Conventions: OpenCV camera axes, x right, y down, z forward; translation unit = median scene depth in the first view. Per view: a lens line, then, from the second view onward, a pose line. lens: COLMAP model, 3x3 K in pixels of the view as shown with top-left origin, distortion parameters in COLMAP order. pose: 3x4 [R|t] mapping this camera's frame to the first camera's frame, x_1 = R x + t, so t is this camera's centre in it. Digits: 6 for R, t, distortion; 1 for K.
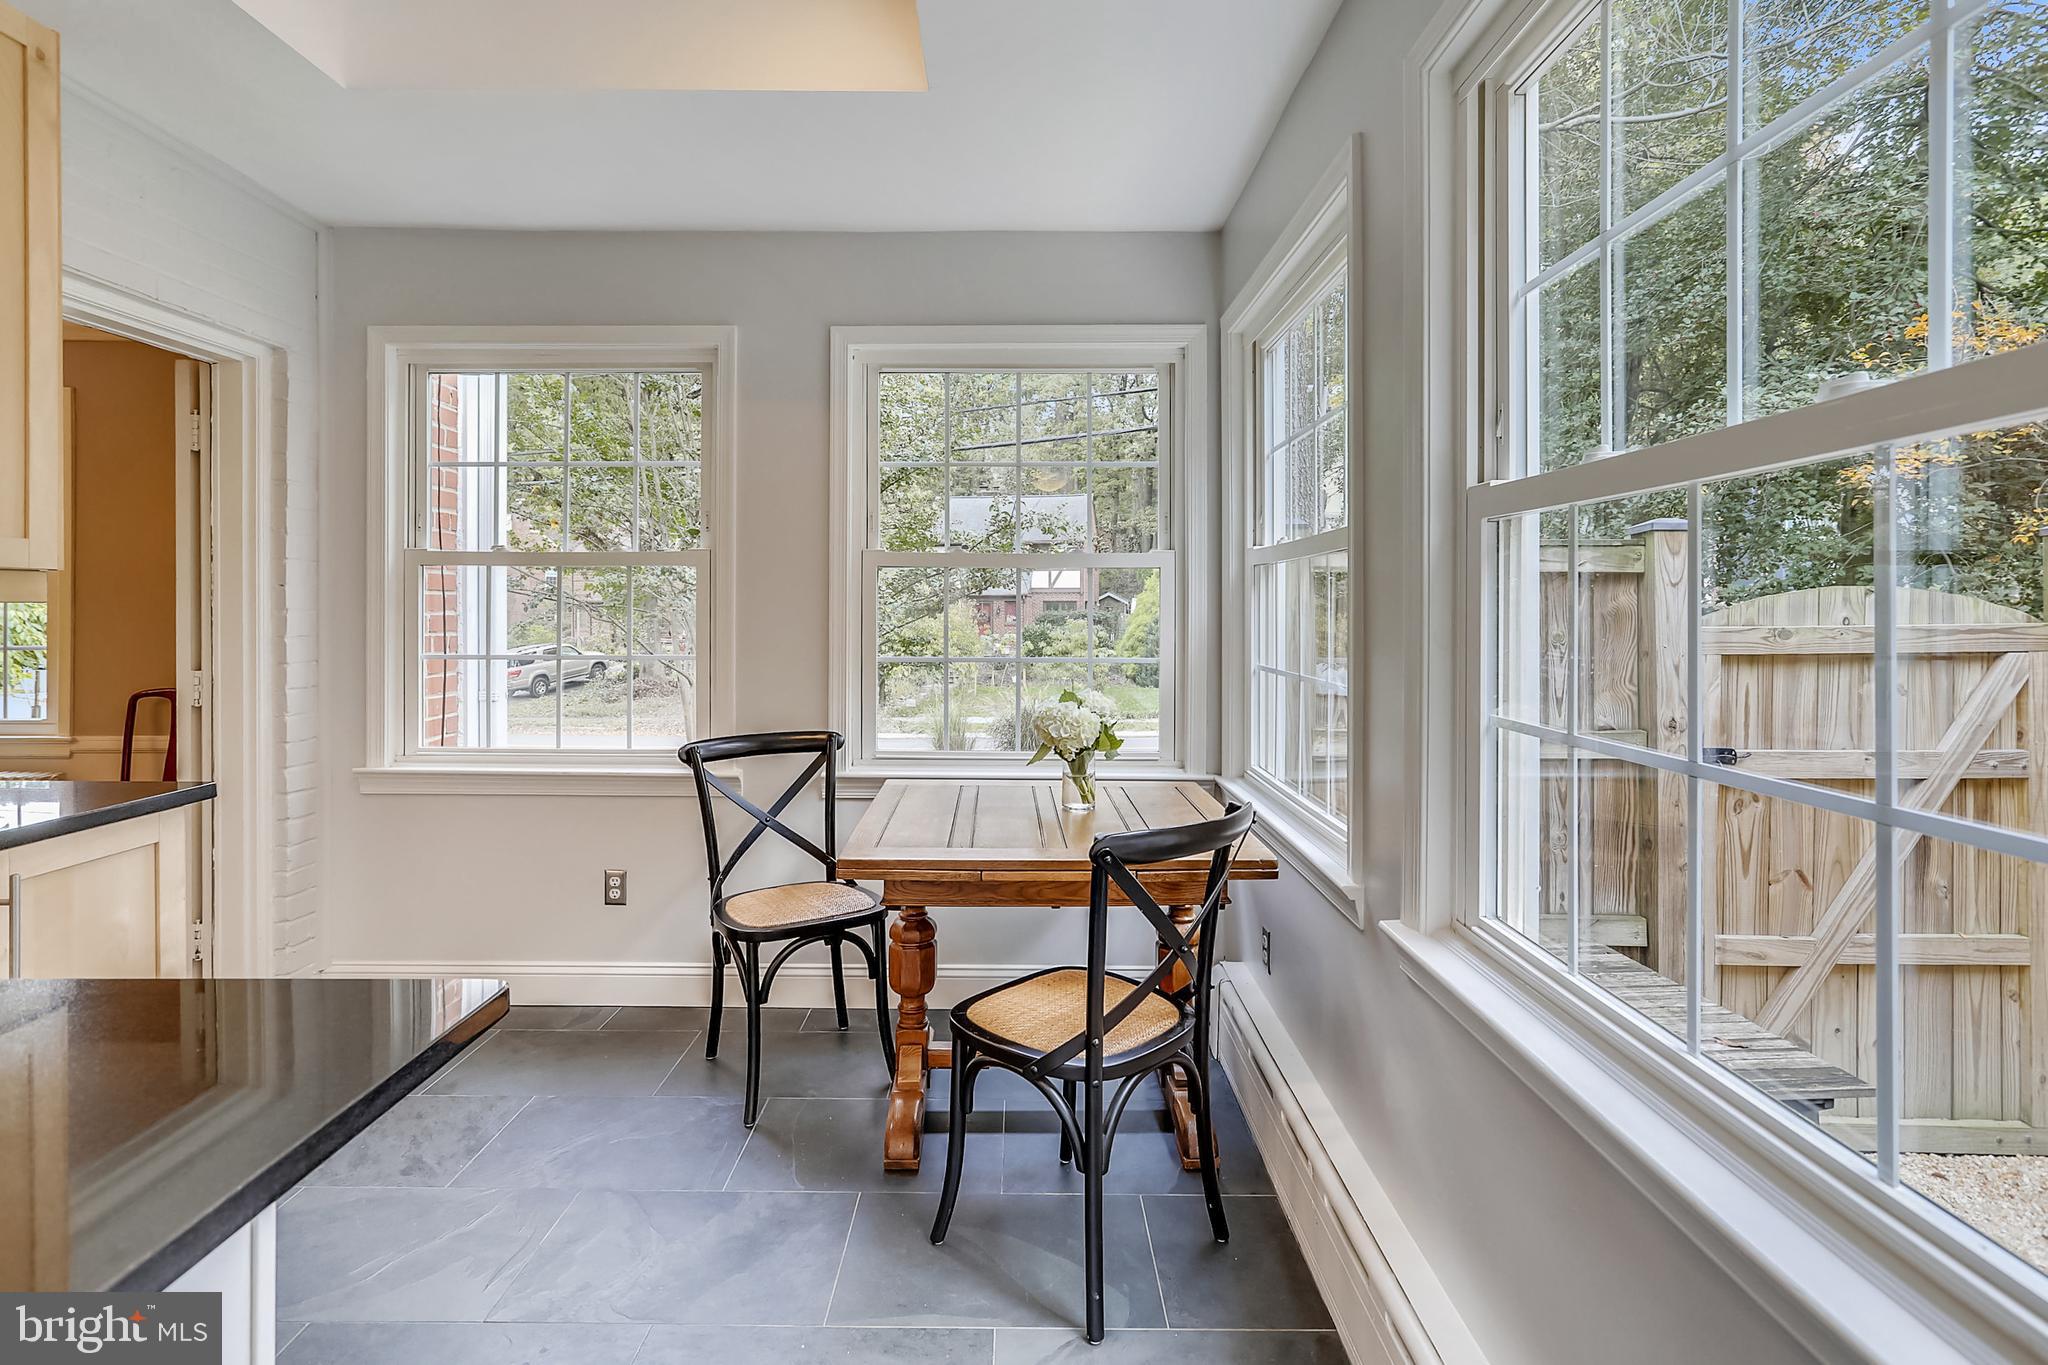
lens RADIAL K [[987.2, 0, 1049.3], [0, 987.2, 616.7], [0, 0, 1]] dist [-0.002338, 0.003077]
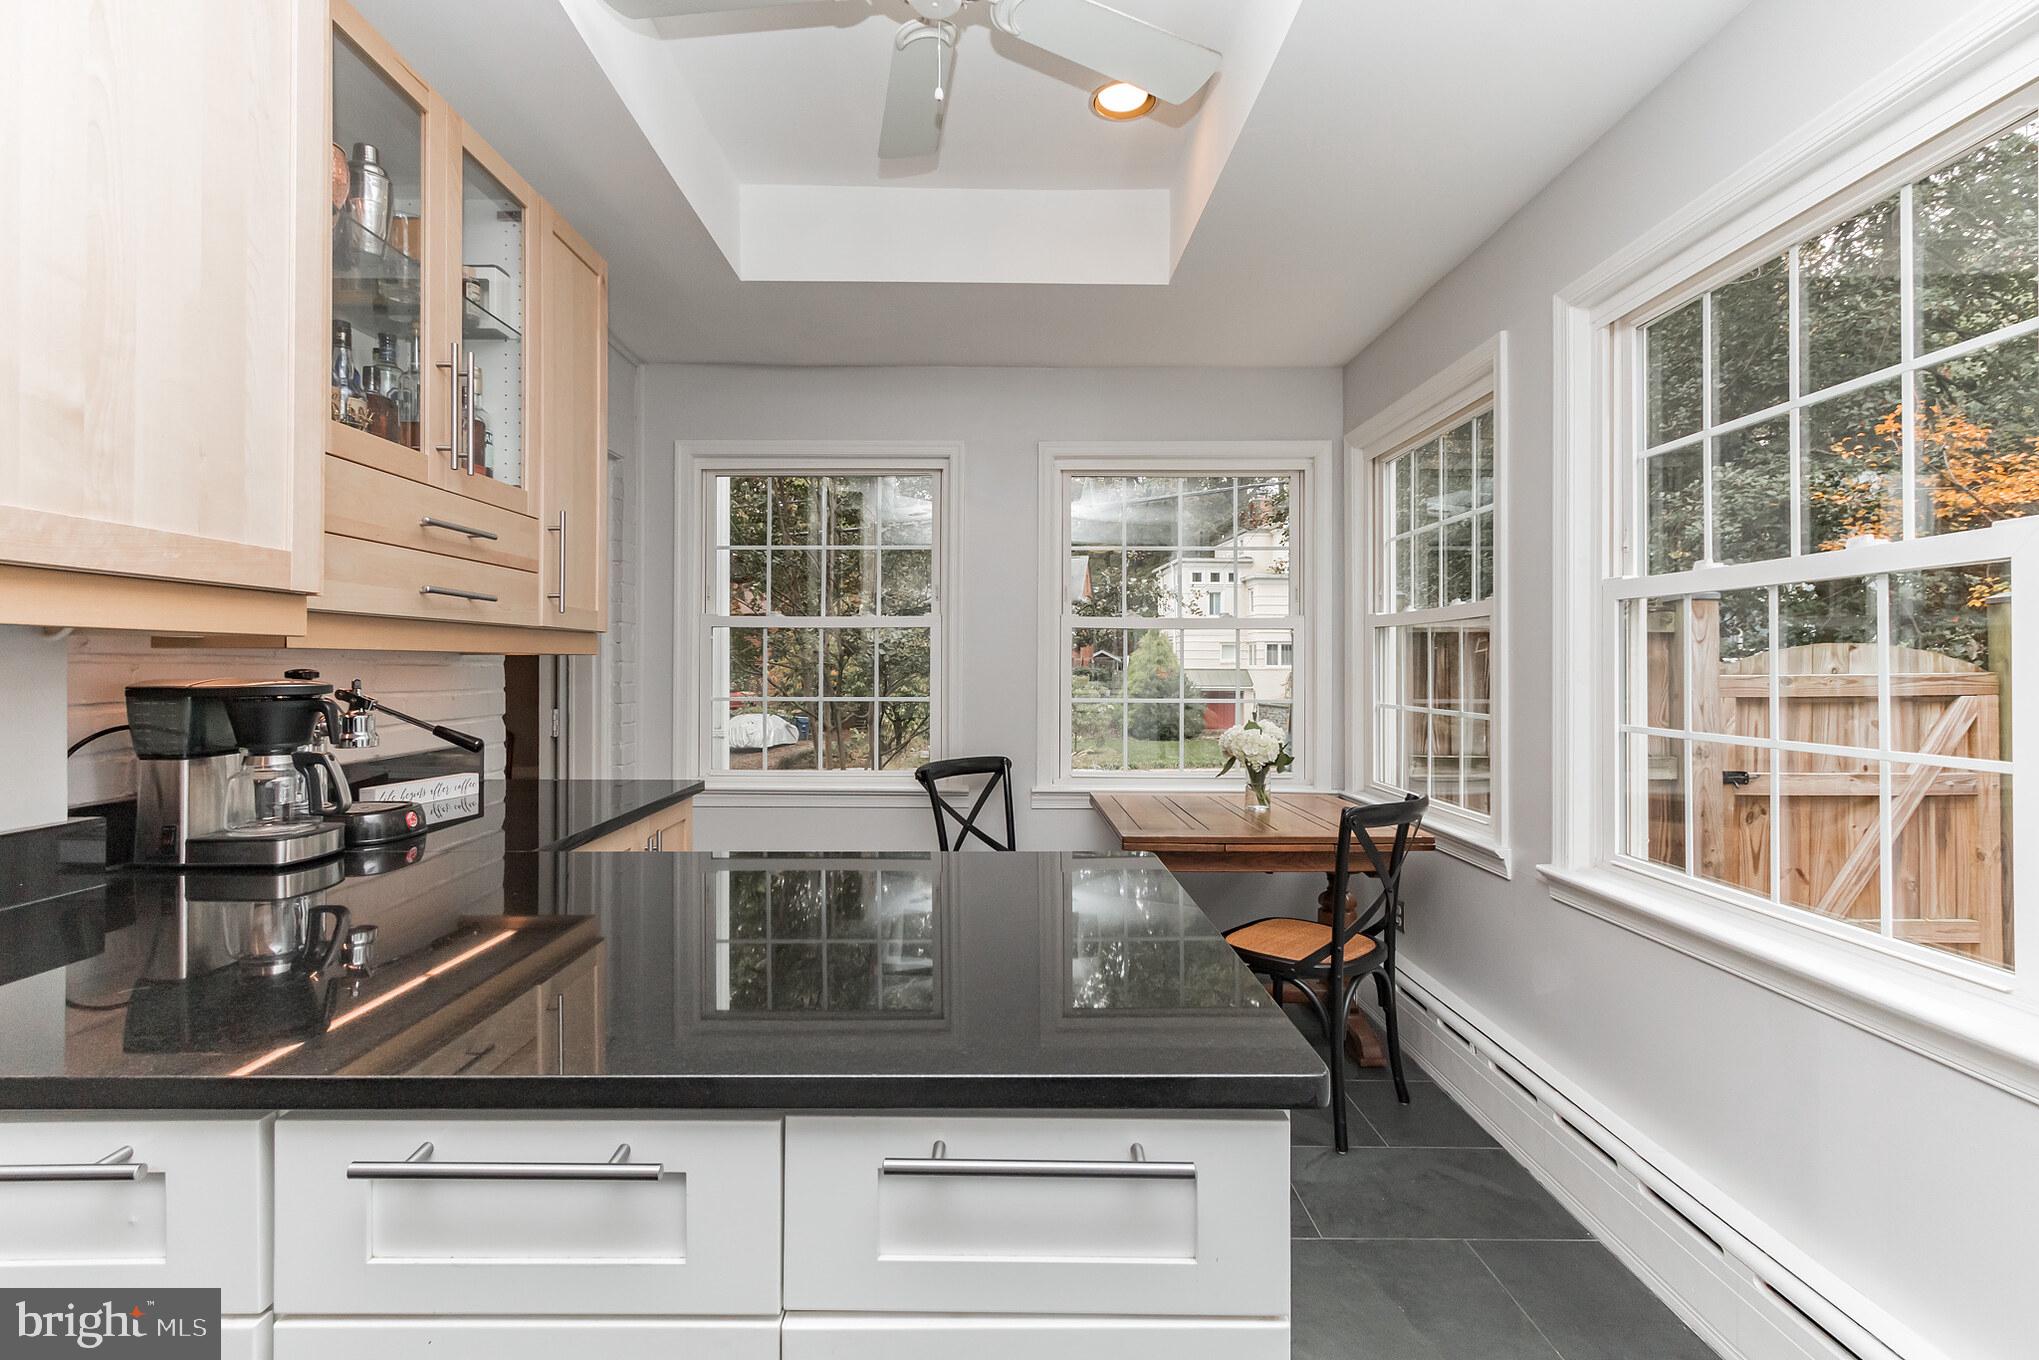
lens RADIAL K [[982.9, 0, 1040.8], [0, 982.9, 654.1], [0, 0, 1]] dist [-0.002338, 0.003077]
pose [[0.999920, 0.005299, 0.011528, -0.228238], [-0.005096, 0.999832, -0.017605, 0.011253], [-0.011619, 0.017545, 0.999779, -0.252547]]
